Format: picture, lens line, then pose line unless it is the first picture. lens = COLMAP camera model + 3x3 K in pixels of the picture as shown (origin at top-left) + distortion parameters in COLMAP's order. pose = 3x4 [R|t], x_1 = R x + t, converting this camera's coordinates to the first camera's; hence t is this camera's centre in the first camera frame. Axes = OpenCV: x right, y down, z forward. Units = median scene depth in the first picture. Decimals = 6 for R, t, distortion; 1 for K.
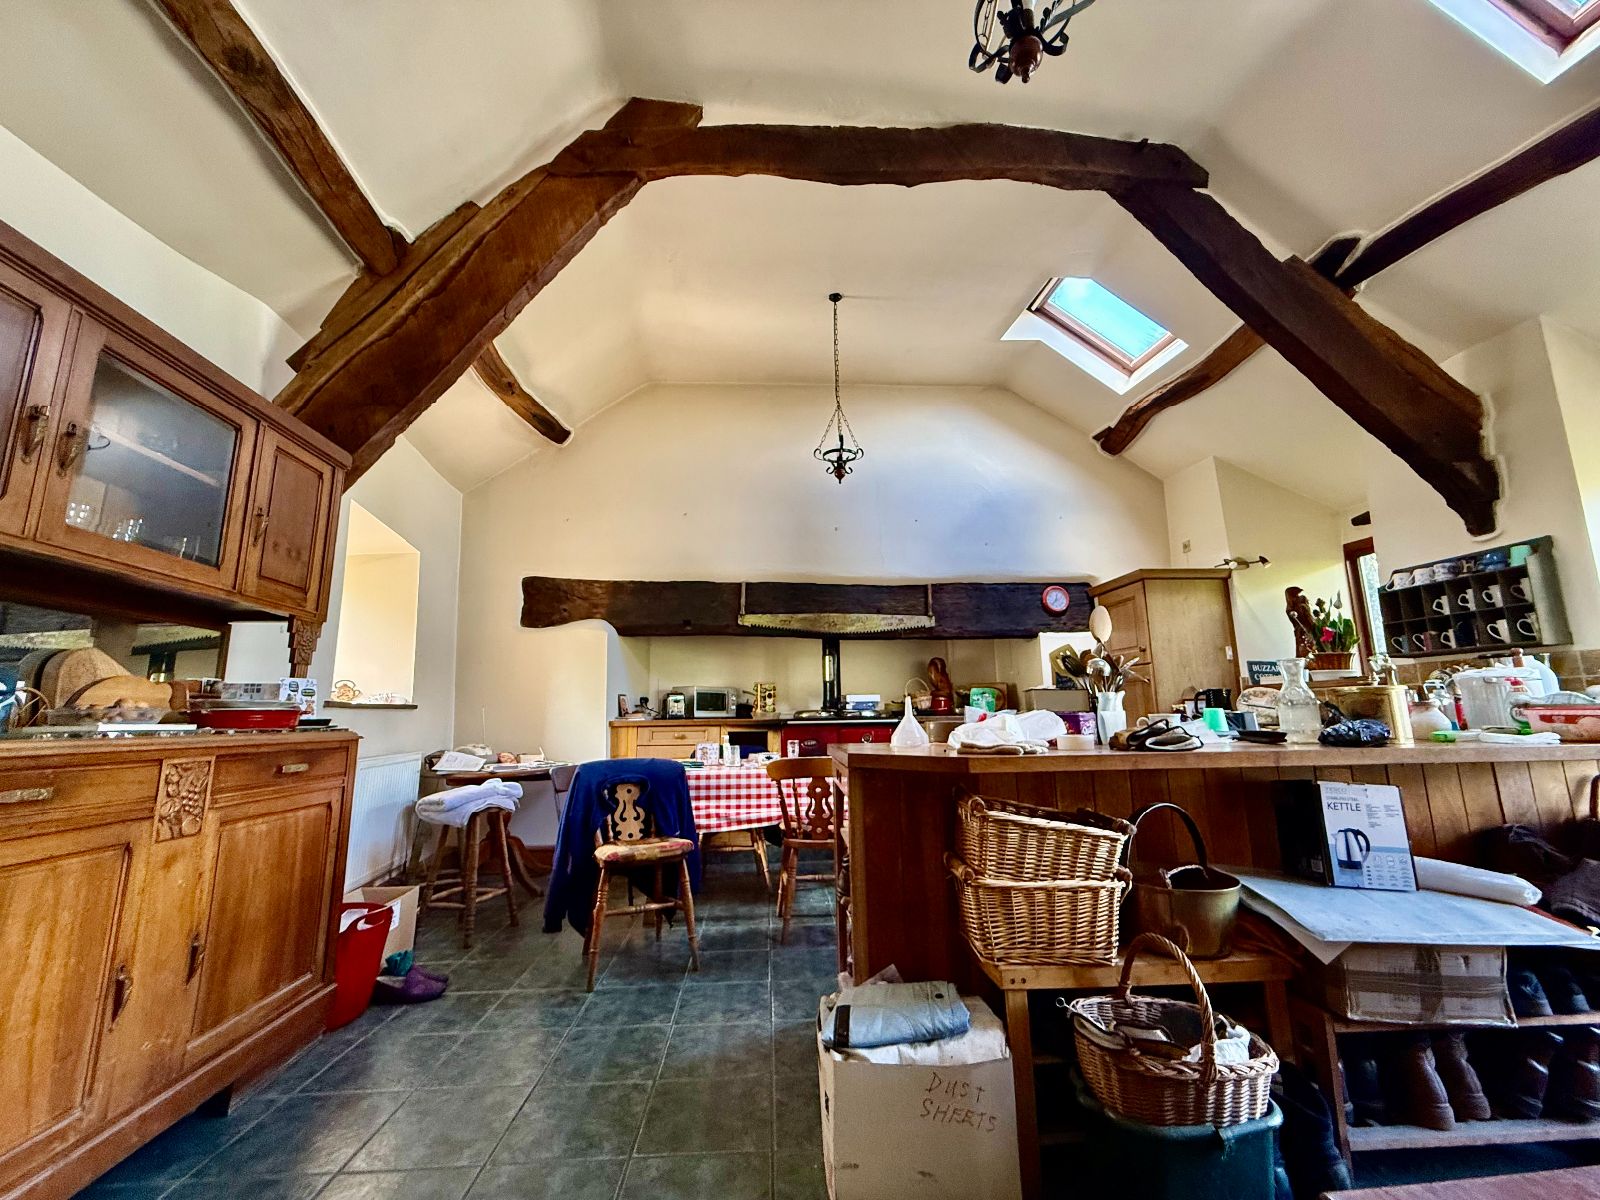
lens RADIAL K [[635.3, 0, 800.0], [0, 635.3, 600.0], [0, 0, 1]] dist [-0.002572, -0.000075]
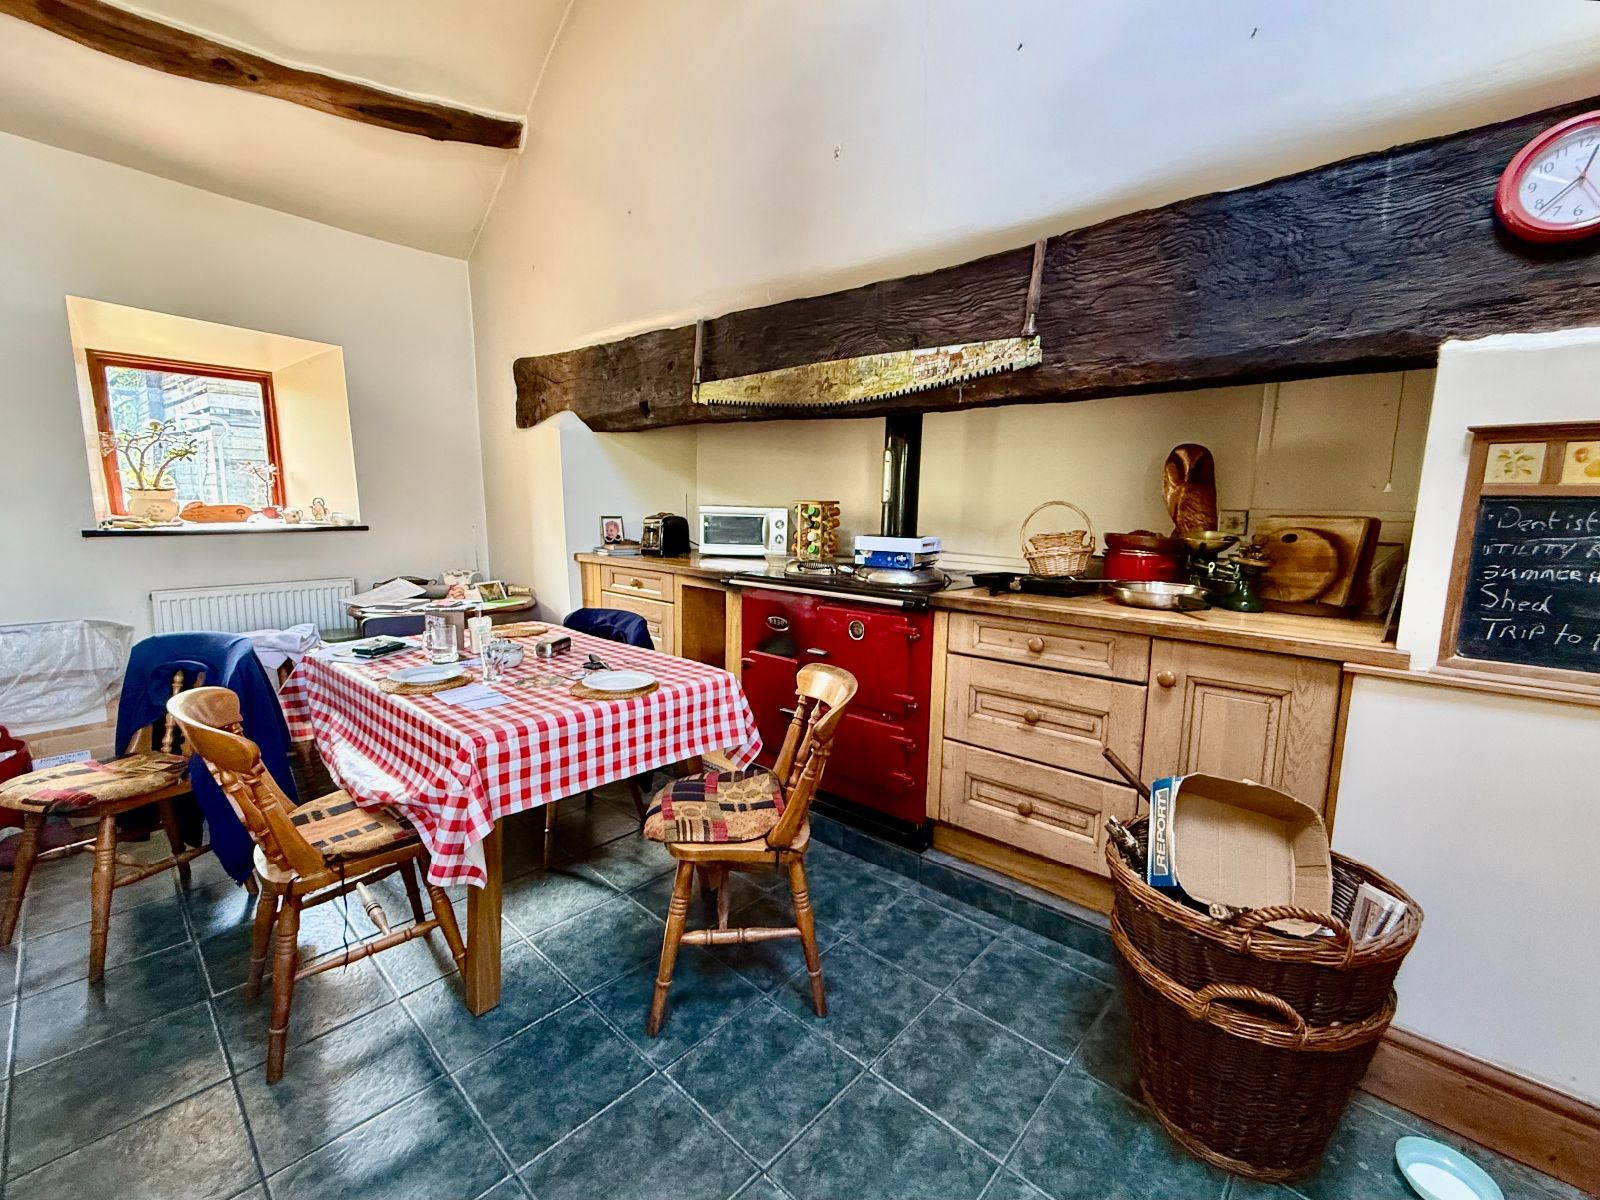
lens RADIAL K [[687.6, 0, 800.0], [0, 687.6, 600.0], [0, 0, 1]] dist [0.002686, -0.000013]
pose [[0.679938, 0.129304, -0.721779, 0.469423], [0.103327, 0.957613, 0.268890, 0.056464], [0.725953, -0.257408, 0.637757, 0.684356]]
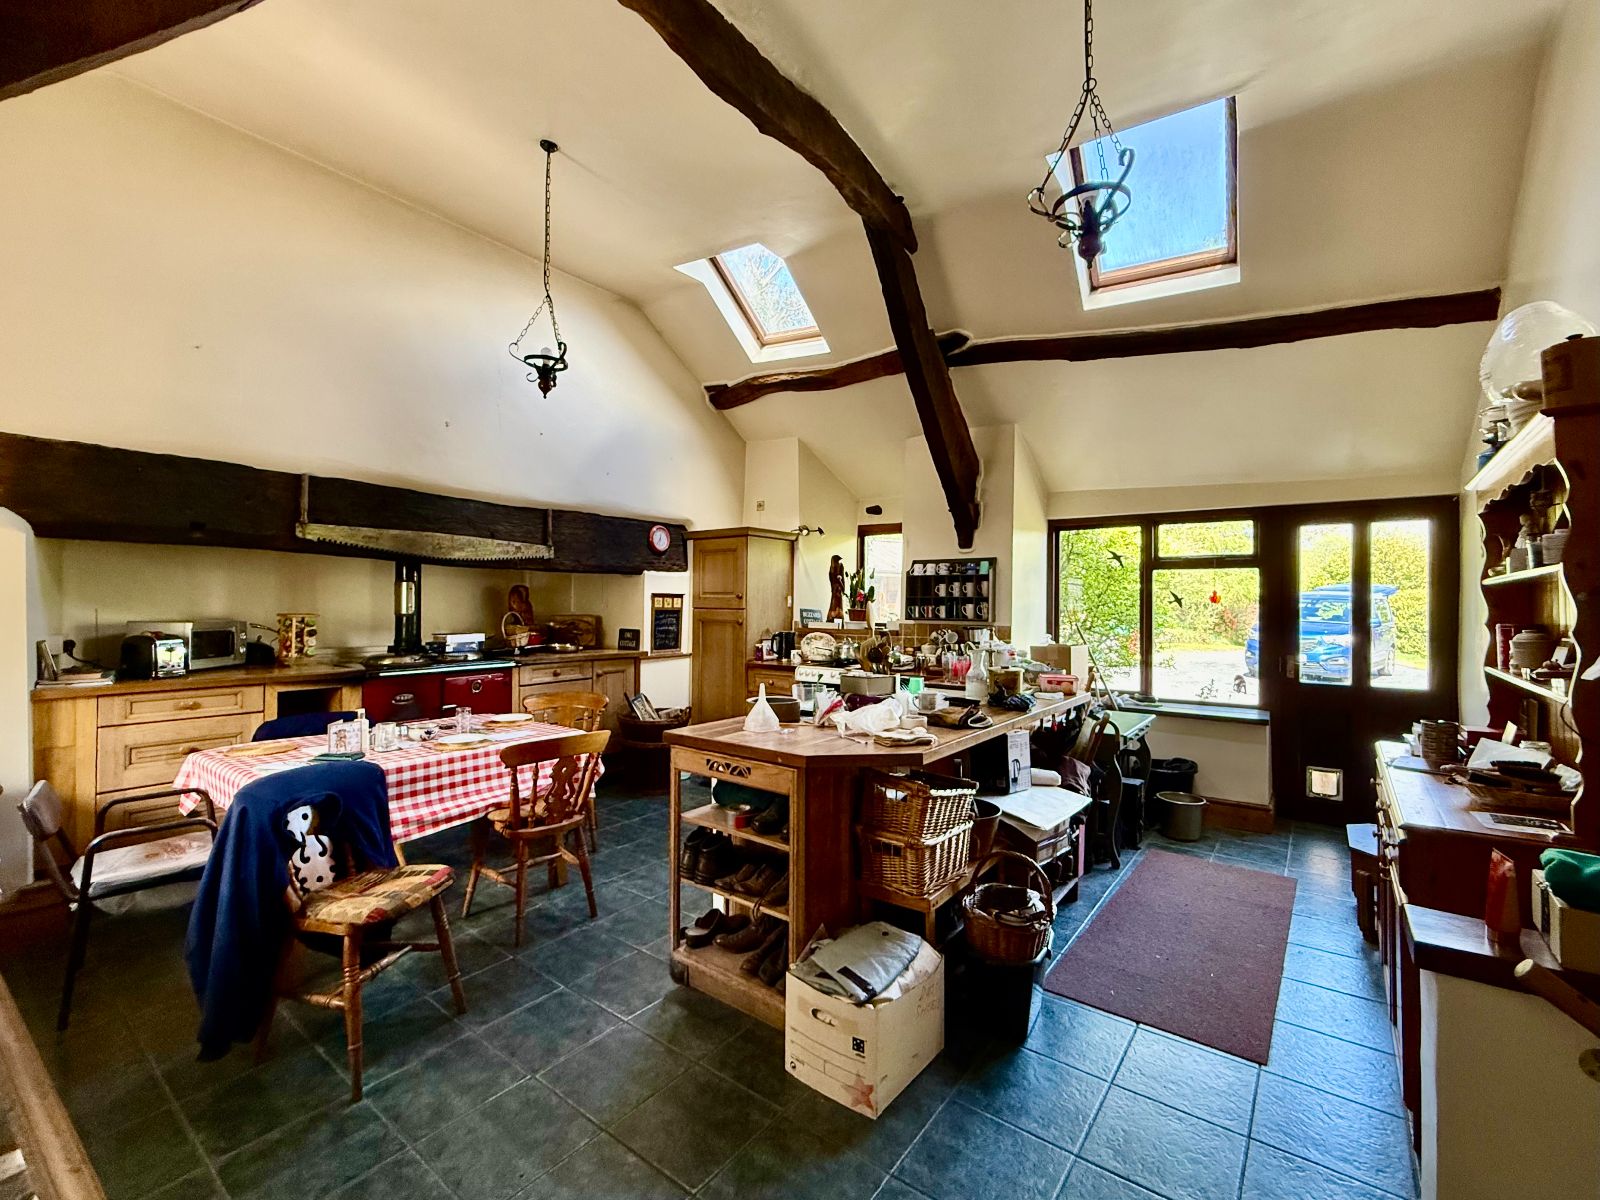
lens RADIAL K [[687.6, 0, 800.0], [0, 687.6, 600.0], [0, 0, 1]] dist [0.002686, -0.000013]
pose [[0.649116, 0.024990, 0.760278, -0.332462], [-0.153093, 0.983302, 0.098388, -0.054743], [-0.745124, -0.180258, 0.642103, 0.117338]]
